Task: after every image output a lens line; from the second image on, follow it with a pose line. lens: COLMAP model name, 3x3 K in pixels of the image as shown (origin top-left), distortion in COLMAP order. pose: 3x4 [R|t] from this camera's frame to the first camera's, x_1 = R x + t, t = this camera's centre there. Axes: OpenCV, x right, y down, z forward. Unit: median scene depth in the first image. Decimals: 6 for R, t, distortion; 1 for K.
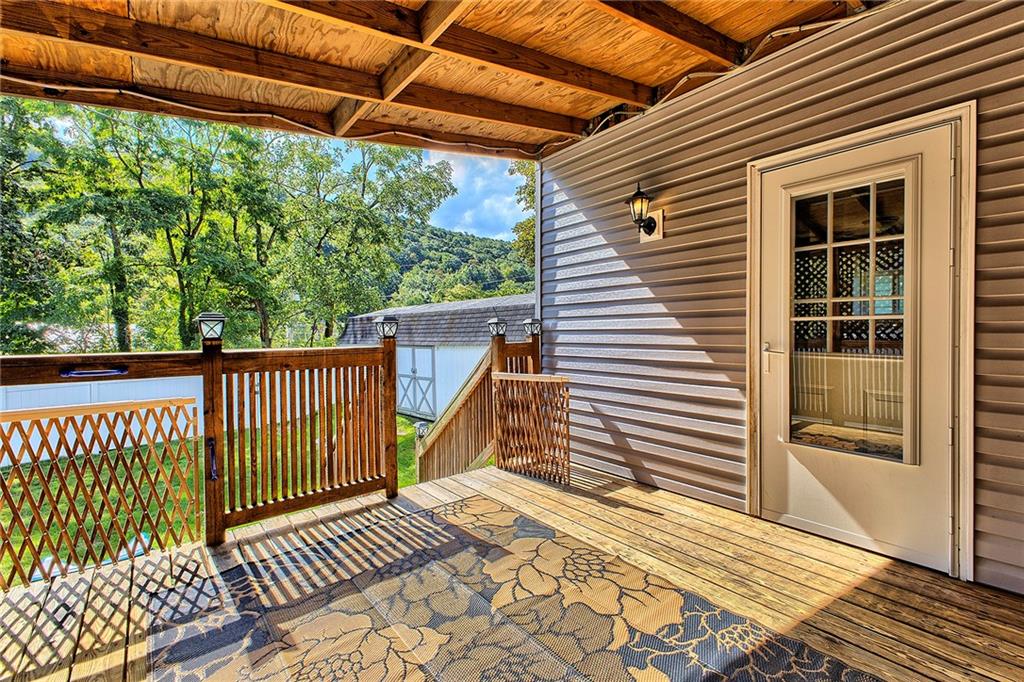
lens RADIAL K [[446.4, 0, 511.4], [0, 446.4, 337.2], [0, 0, 1]] dist [0.000557, -0.000566]
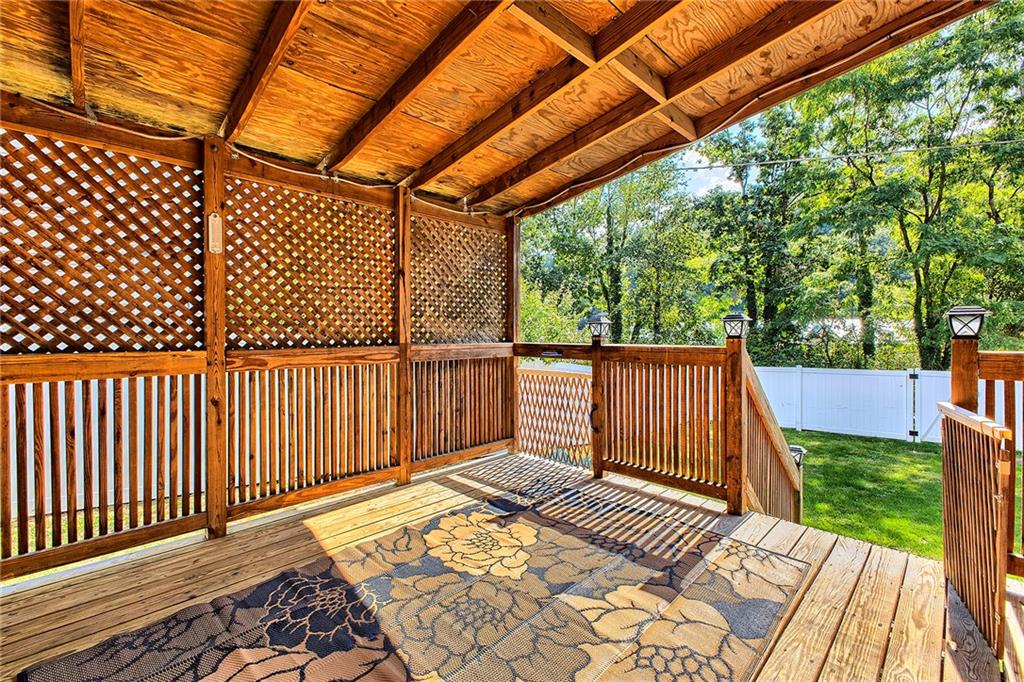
lens RADIAL K [[446.4, 0, 511.4], [0, 446.4, 337.2], [0, 0, 1]] dist [0.000557, -0.000566]
pose [[0.072407, 0.021779, -0.997137, 0.785229], [-0.009240, 0.999733, 0.021164, -0.019521], [0.997332, 0.007682, 0.072589, 0.641624]]
